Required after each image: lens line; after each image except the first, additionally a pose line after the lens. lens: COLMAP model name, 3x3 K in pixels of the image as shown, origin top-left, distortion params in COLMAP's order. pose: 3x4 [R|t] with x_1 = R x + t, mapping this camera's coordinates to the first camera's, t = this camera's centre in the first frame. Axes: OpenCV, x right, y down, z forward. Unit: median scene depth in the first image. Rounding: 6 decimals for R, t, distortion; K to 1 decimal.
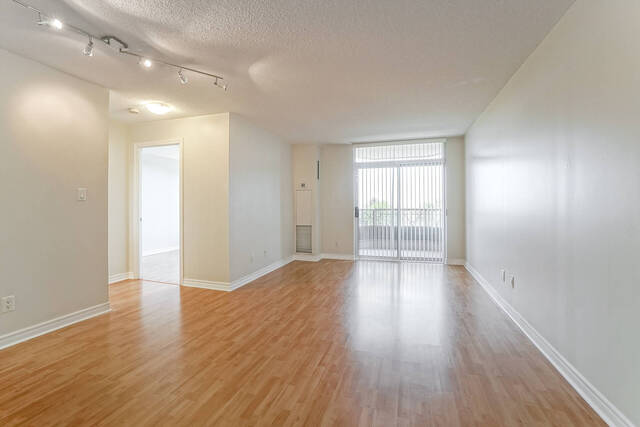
lens RADIAL K [[287.8, 0, 315.1], [0, 287.8, 200.9], [0, 0, 1]] dist [-0.056543, 0.018408]
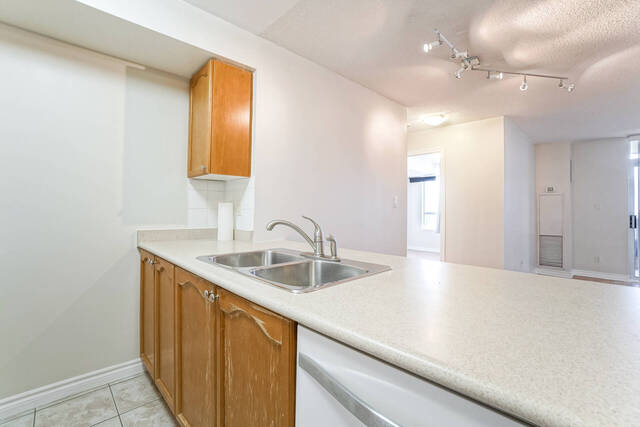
lens RADIAL K [[287.8, 0, 315.7], [0, 287.8, 206.1], [0, 0, 1]] dist [-0.056543, 0.018408]
pose [[0.876514, 0.002007, -0.481372, -0.321896], [-0.002118, 0.999998, 0.000312, -0.003114], [0.481372, 0.000746, 0.876516, -0.110417]]
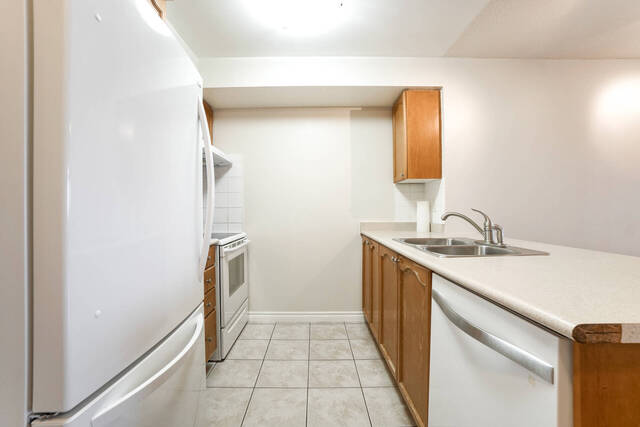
lens RADIAL K [[287.8, 0, 314.3], [0, 287.8, 209.0], [0, 0, 1]] dist [-0.056543, 0.018408]
pose [[0.306864, -0.006806, -0.951729, -0.204352], [0.019174, 0.999816, -0.000968, 0.003892], [0.951560, -0.017952, 0.306938, -0.151565]]
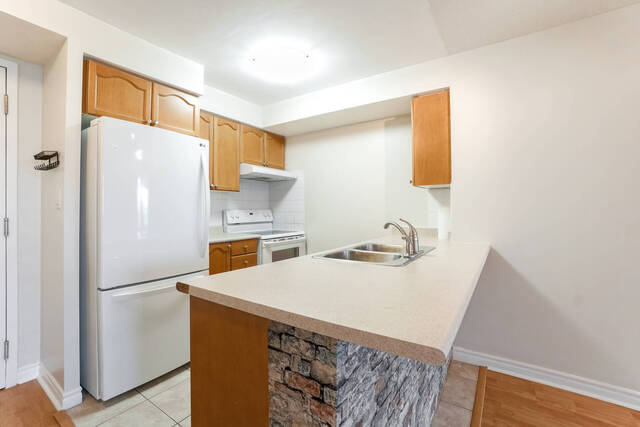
lens RADIAL K [[287.8, 0, 316.5], [0, 287.8, 205.1], [0, 0, 1]] dist [-0.056543, 0.018408]
pose [[-0.278622, -0.014461, -0.960292, -0.096466], [0.015172, 0.999696, -0.019457, -0.004883], [0.960281, -0.019991, -0.278318, 0.134837]]
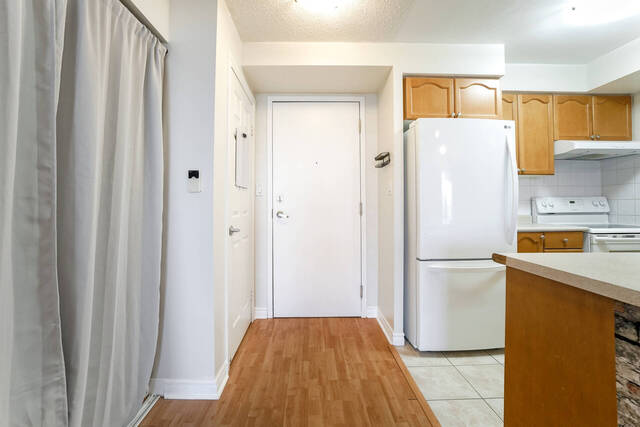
lens RADIAL K [[287.8, 0, 314.5], [0, 287.8, 199.7], [0, 0, 1]] dist [-0.056543, 0.018408]
pose [[-0.947046, -0.004259, -0.321068, -0.064563], [0.005628, 0.999538, -0.029858, 0.010332], [0.321047, -0.030084, -0.946585, 0.142914]]
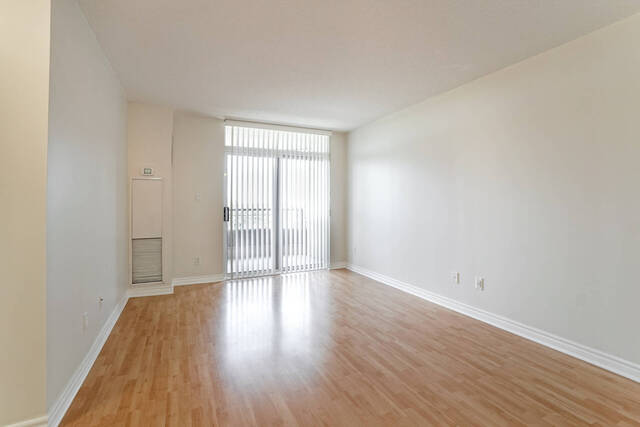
lens RADIAL K [[287.8, 0, 316.6], [0, 287.8, 202.5], [0, 0, 1]] dist [-0.056543, 0.018408]
pose [[0.727708, 0.008030, 0.685840, -0.234808], [-0.013442, 0.999906, 0.002555, 0.005884], [-0.685756, -0.011078, 0.727748, 0.404794]]
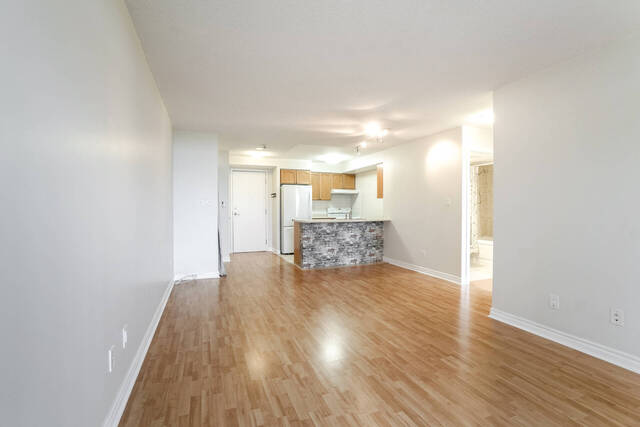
lens RADIAL K [[287.8, 0, 324.1], [0, 287.8, 214.8], [0, 0, 1]] dist [-0.056543, 0.018408]
pose [[-0.758284, 0.014757, -0.651757, 0.452944], [0.009401, 0.999887, 0.011701, 0.013703], [0.651857, 0.002745, -0.758337, 1.037916]]
